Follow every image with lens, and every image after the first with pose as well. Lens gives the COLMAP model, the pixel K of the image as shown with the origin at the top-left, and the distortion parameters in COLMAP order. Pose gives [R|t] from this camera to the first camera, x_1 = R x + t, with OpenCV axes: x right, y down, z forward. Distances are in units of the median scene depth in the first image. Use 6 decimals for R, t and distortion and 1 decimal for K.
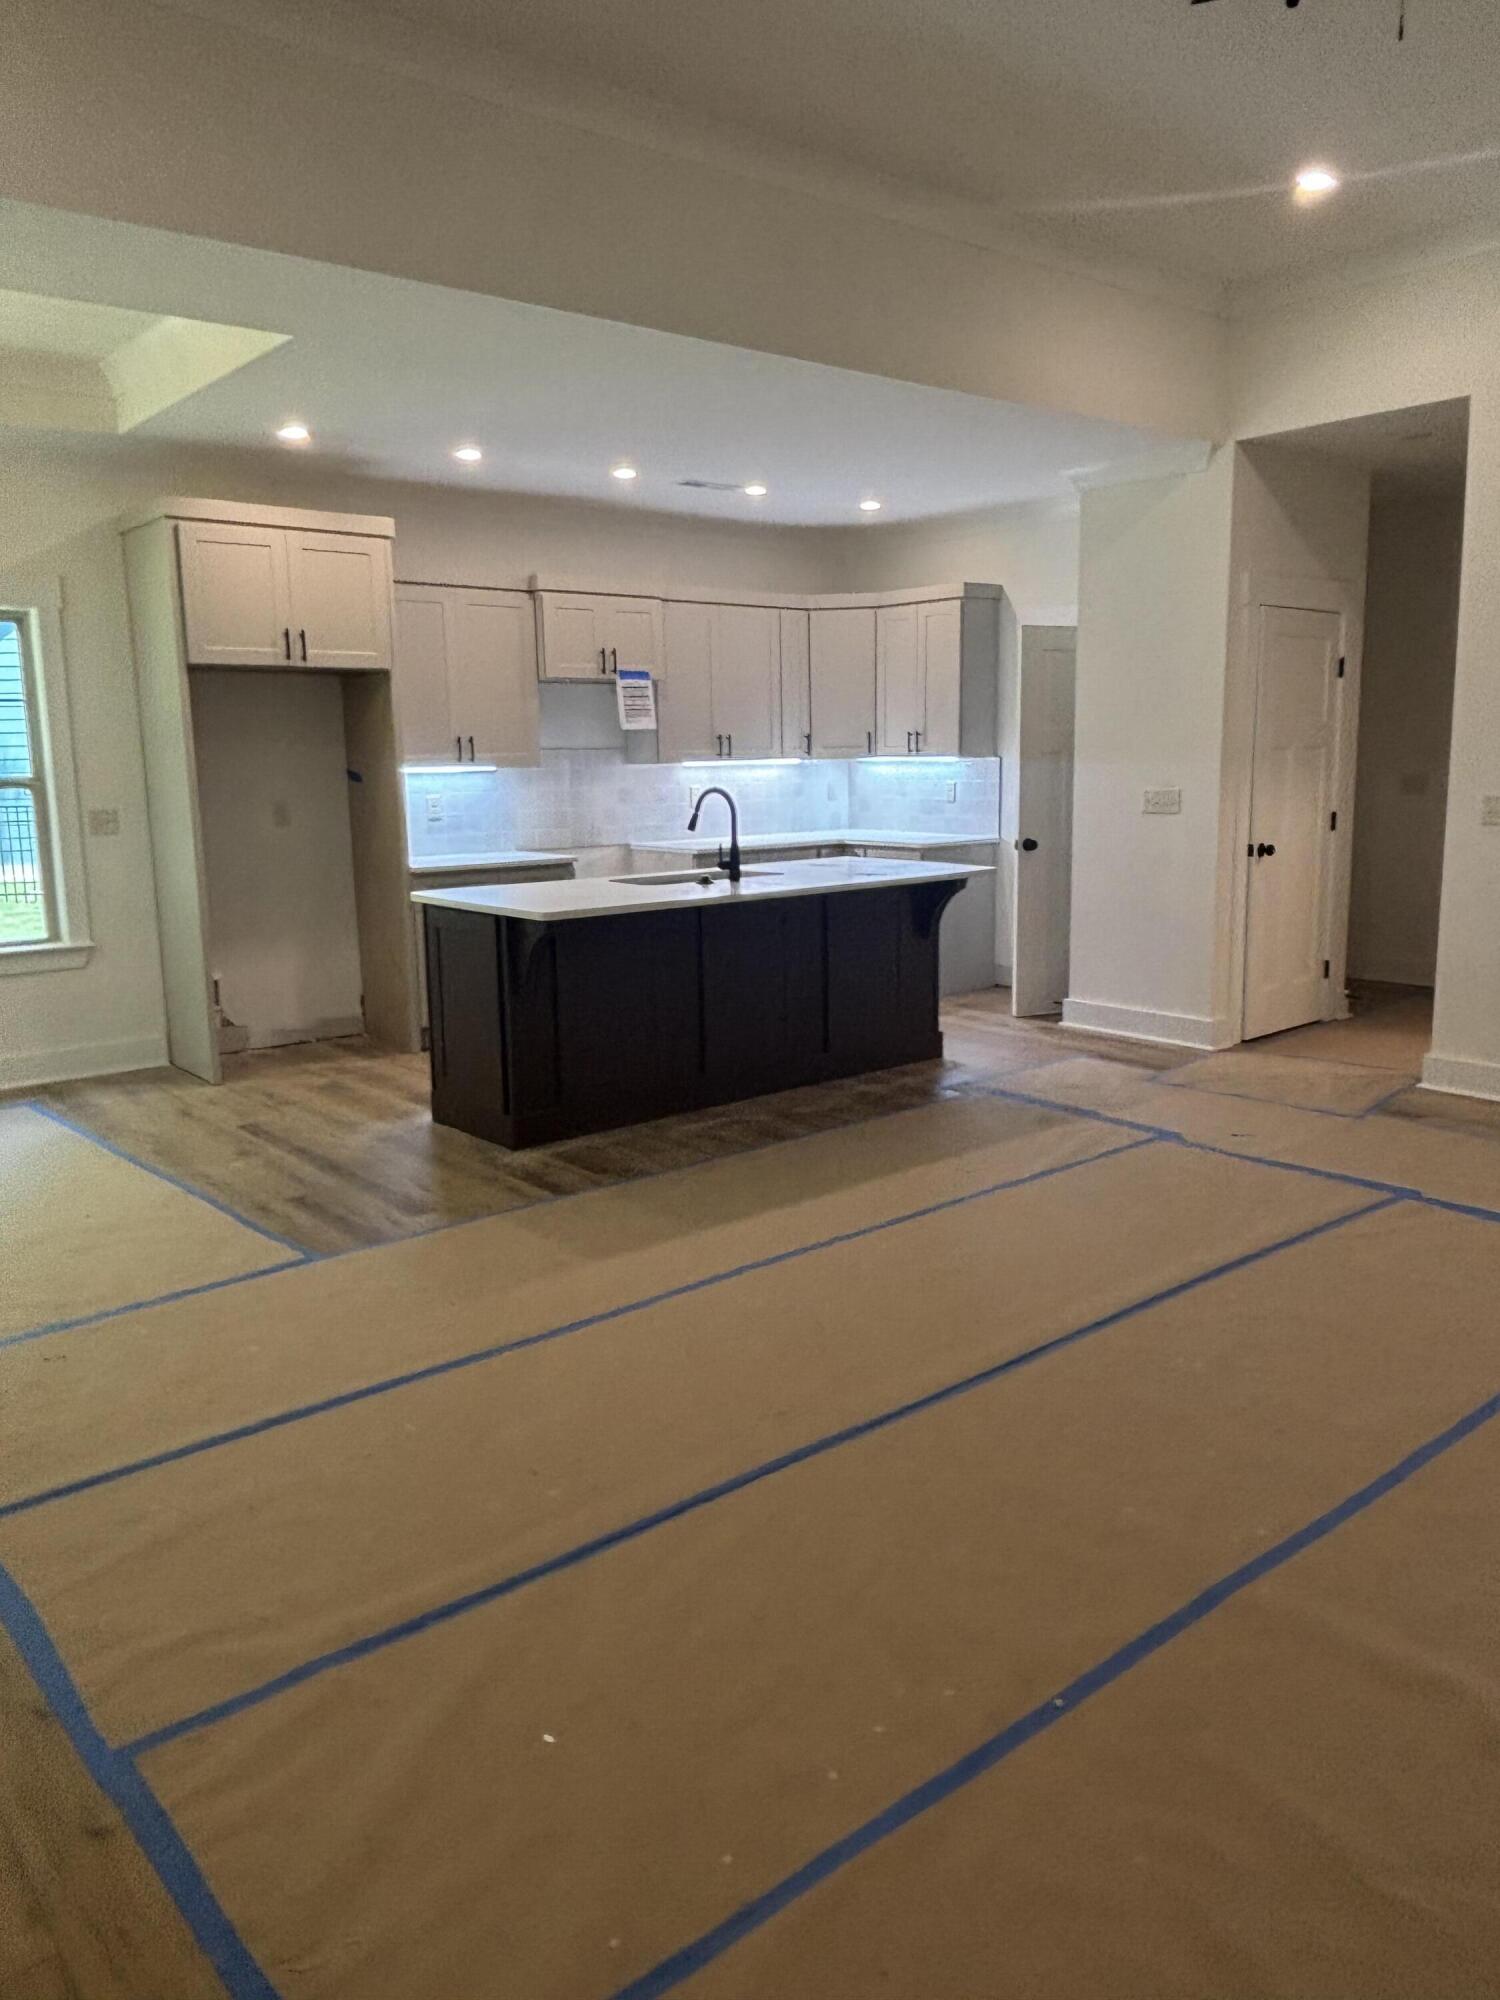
lens RADIAL K [[1440.9, 0, 748.9], [0, 1440.9, 1003.5], [0, 0, 1]] dist [0.049425, -0.068041]
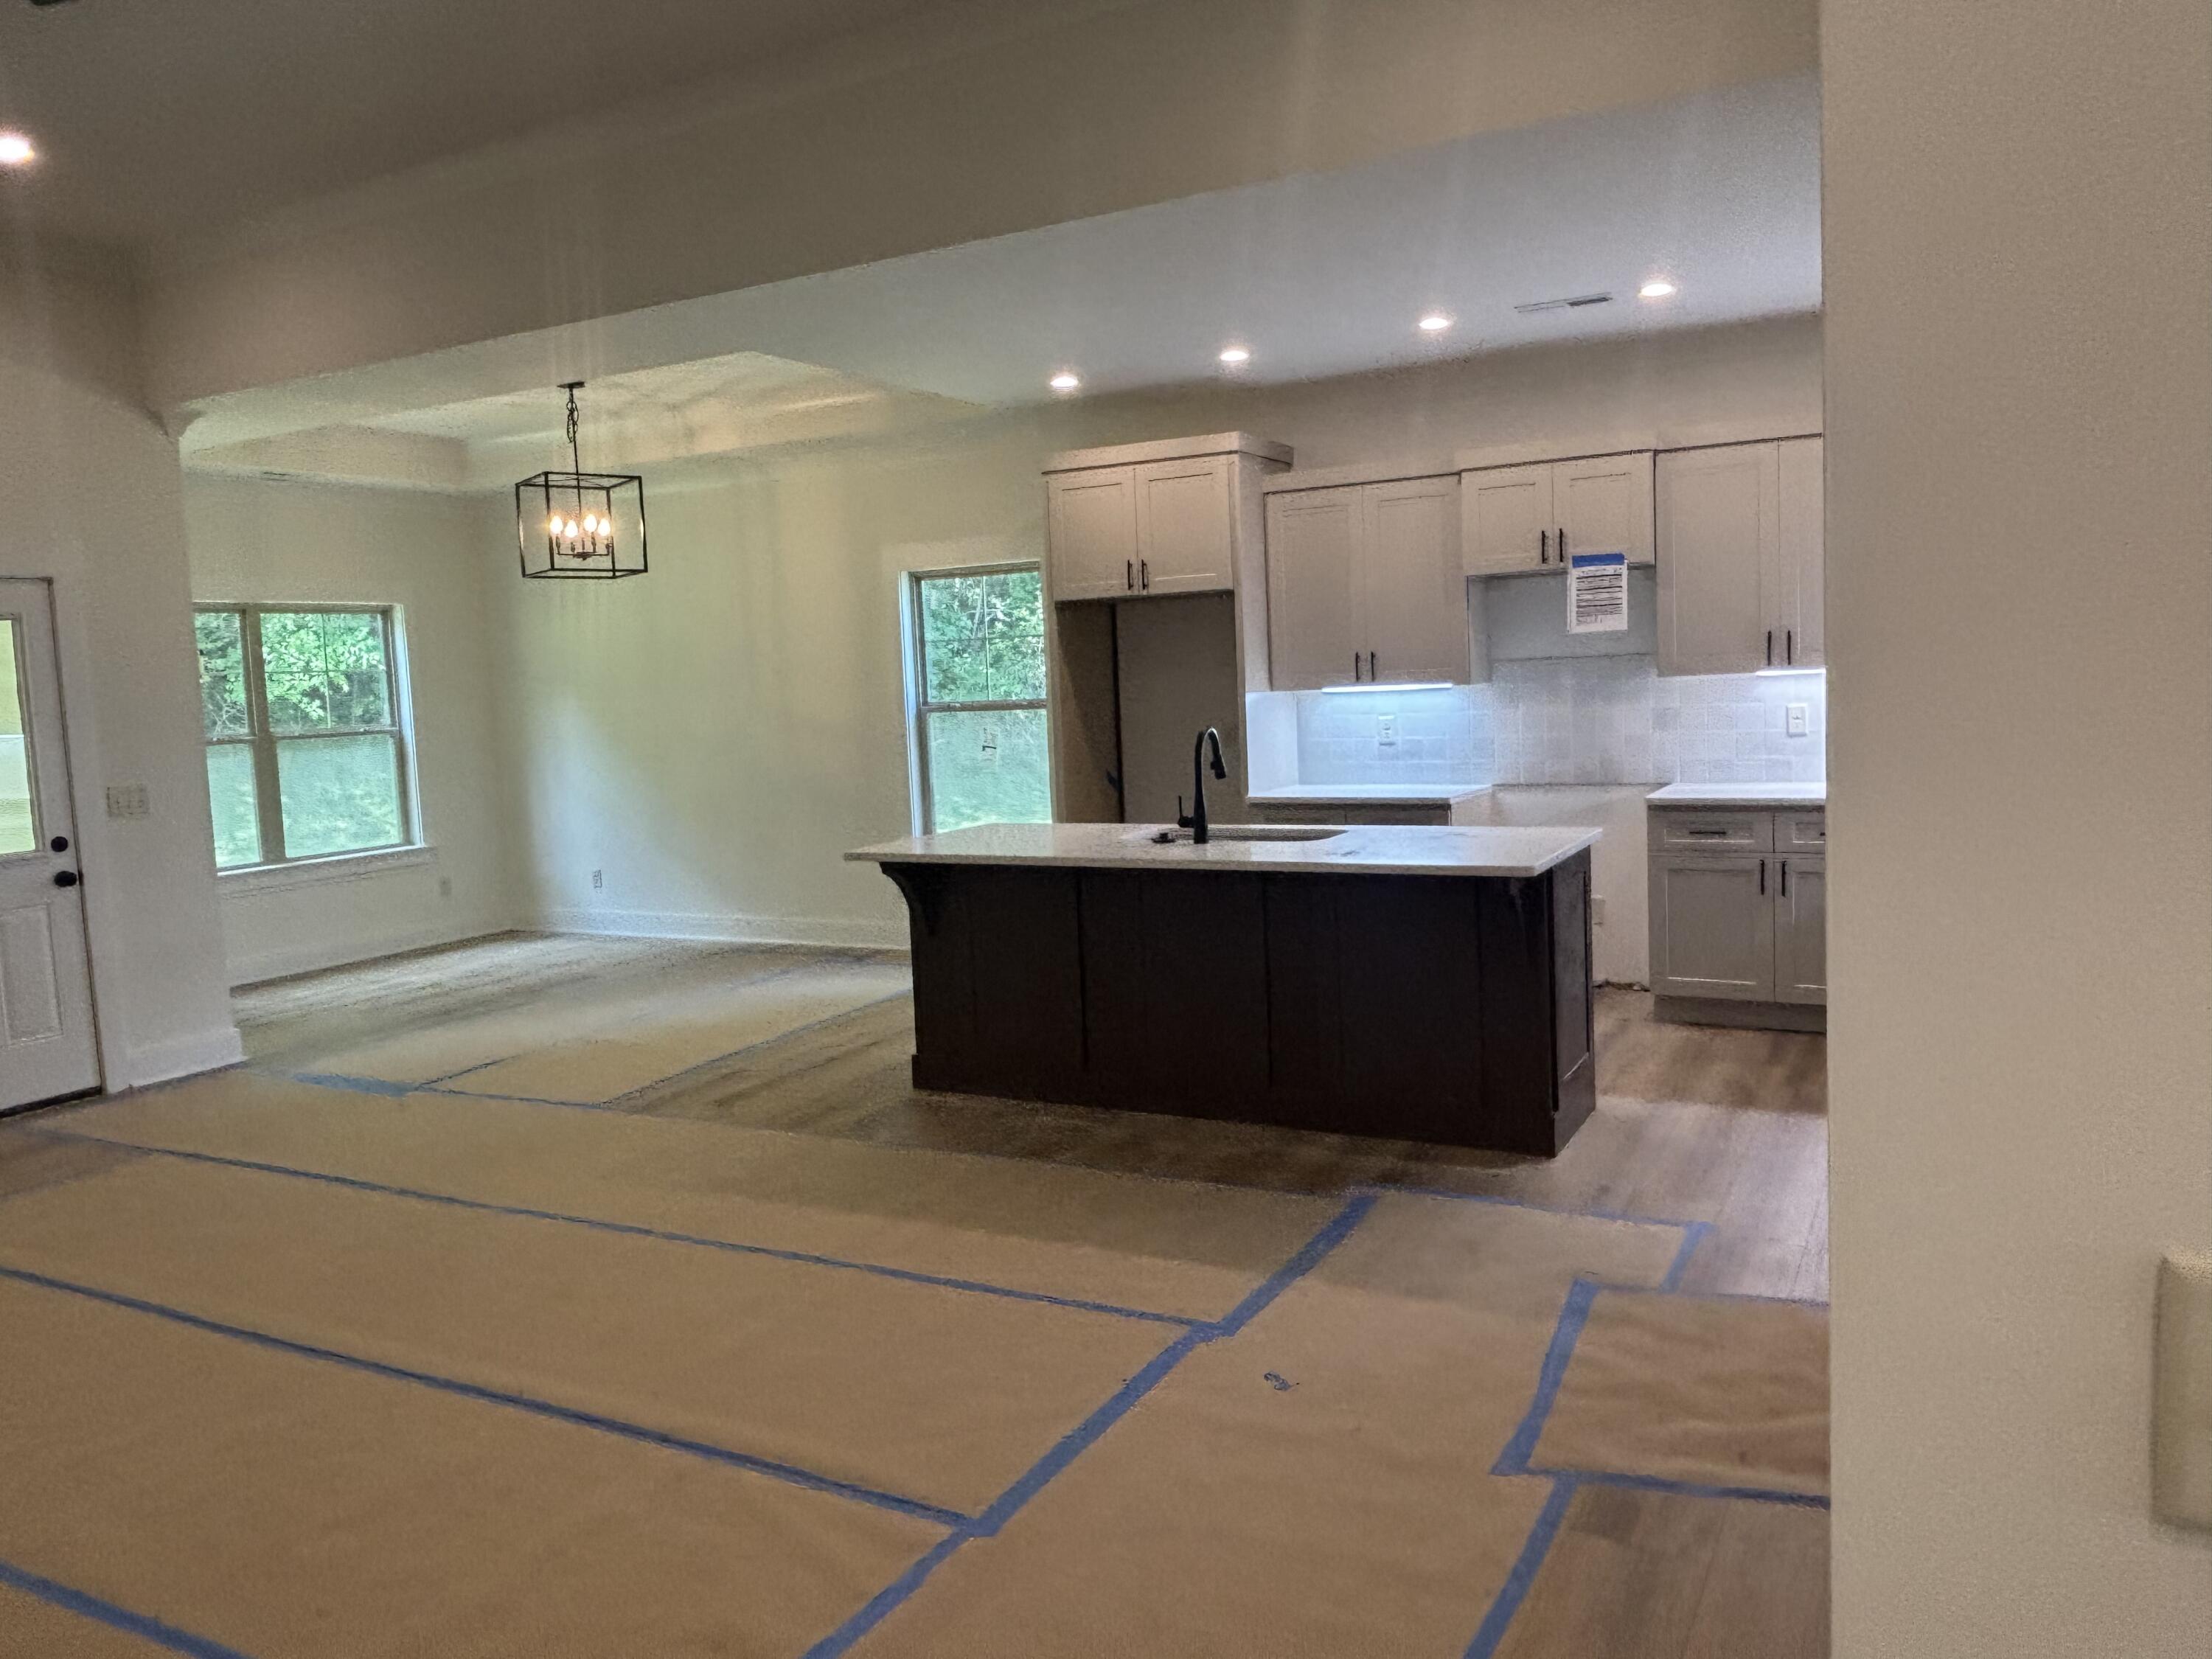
lens RADIAL K [[1593.6, 0, 1105.3], [0, 1593.6, 817.5], [0, 0, 1]] dist [0.049425, -0.068041]
pose [[0.350779, 0.079924, -0.933041, 0.667553], [-0.123513, 0.991596, 0.038505, -0.105988], [0.928277, 0.101736, 0.357703, 0.531853]]
